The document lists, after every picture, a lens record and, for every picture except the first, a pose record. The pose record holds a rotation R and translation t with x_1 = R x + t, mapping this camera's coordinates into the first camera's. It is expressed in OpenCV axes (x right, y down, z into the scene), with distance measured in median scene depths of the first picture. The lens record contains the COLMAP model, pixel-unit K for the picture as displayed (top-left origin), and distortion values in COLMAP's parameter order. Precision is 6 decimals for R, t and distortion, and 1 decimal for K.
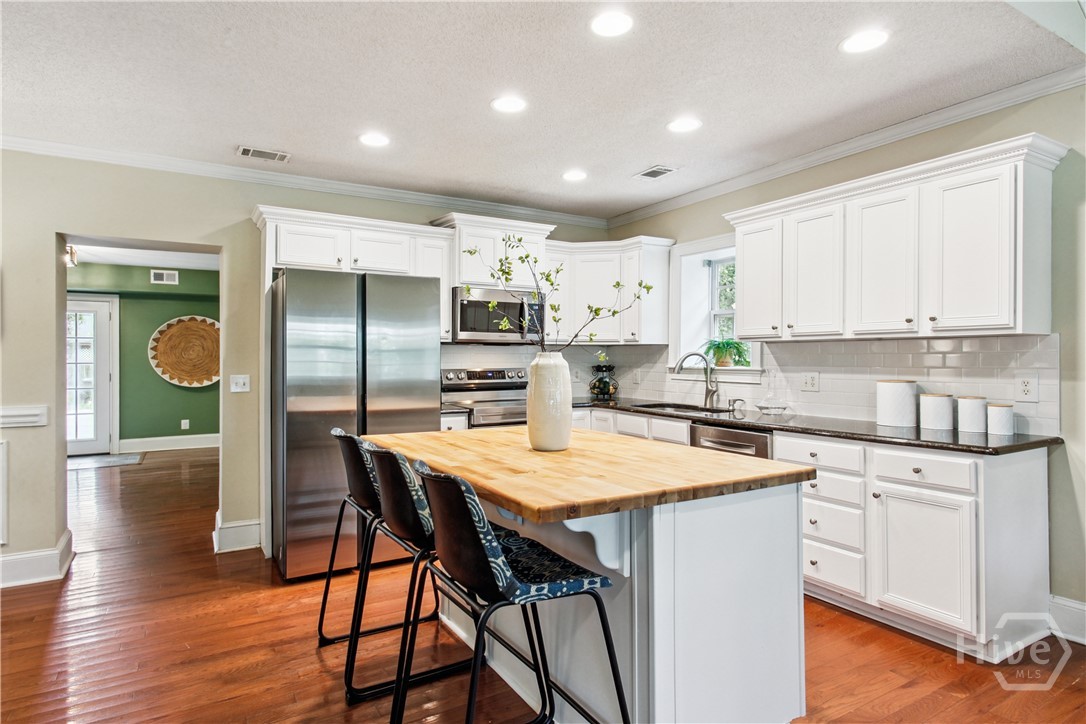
lens RADIAL K [[619.2, 0, 543.0], [0, 619.2, 362.0], [0, 0, 1]] dist [0.003705, 0.000724]
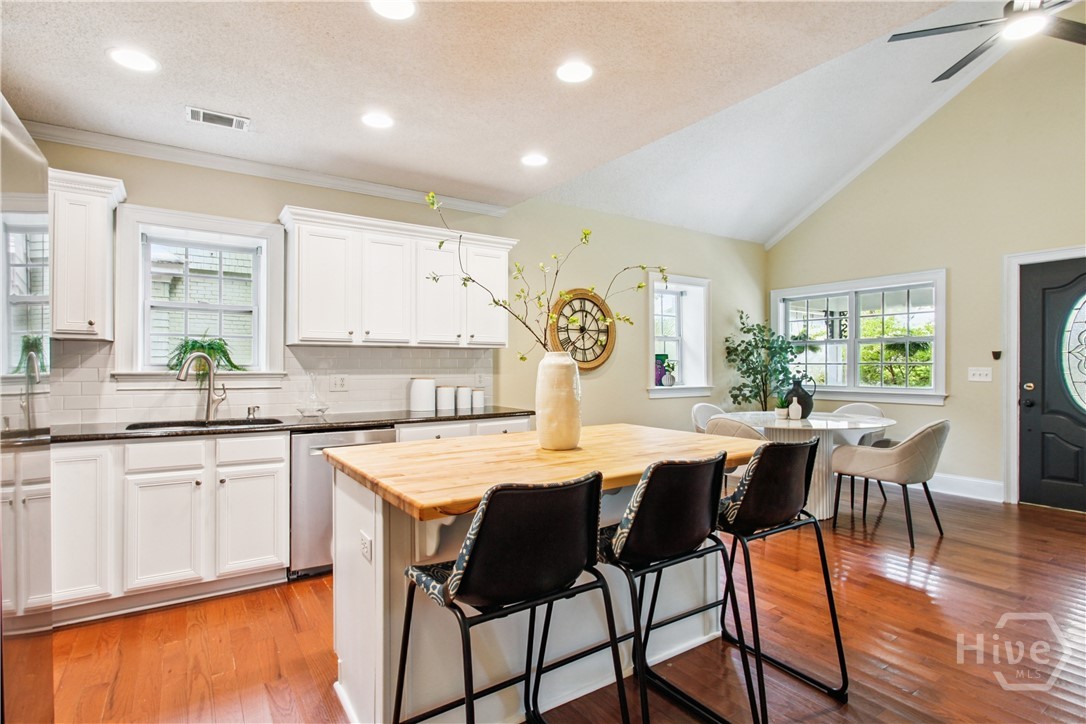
lens RADIAL K [[513.5, 0, 543.0], [0, 513.5, 362.0], [0, 0, 1]] dist [-0.001807, -0.000352]
pose [[-0.067337, 0.006330, 0.997710, -0.477431], [0.006673, 0.999960, -0.005894, 0.002445], [-0.997708, 0.006260, -0.067376, 0.643031]]
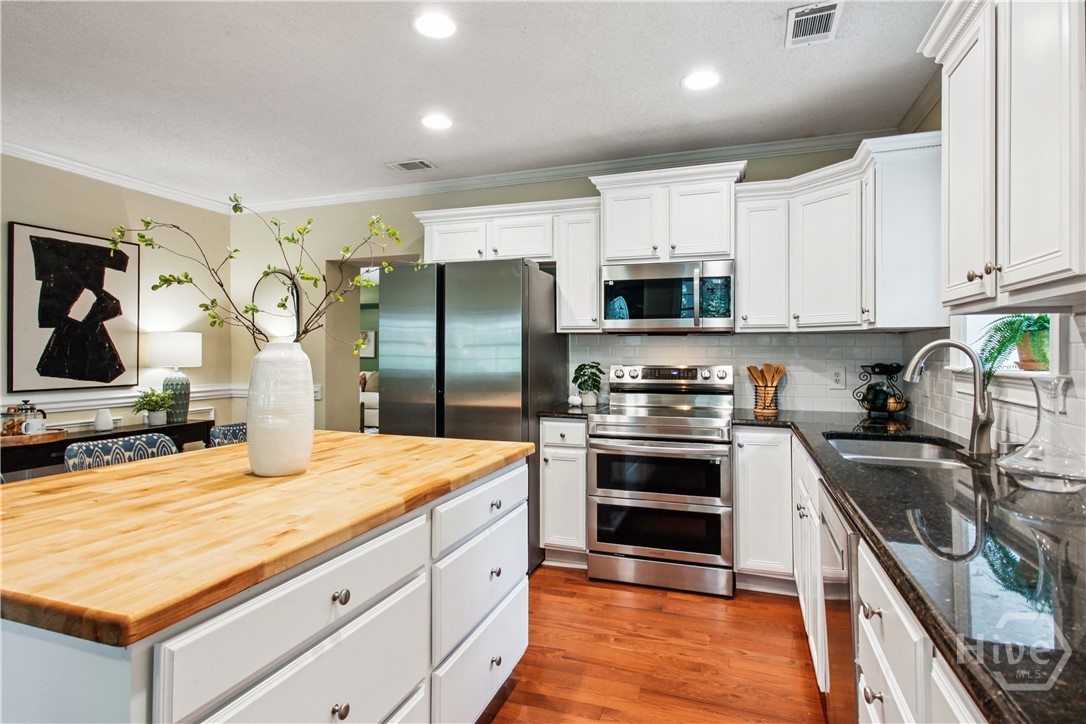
lens RADIAL K [[562.2, 0, 541.0], [0, 562.2, 351.0], [0, 0, 1]] dist [-0.000531, -0.000095]
pose [[0.634147, 0.000086, -0.773212, 0.414113], [-0.009783, 0.999921, -0.007912, -0.000368], [0.773150, 0.012582, 0.634098, 0.490311]]
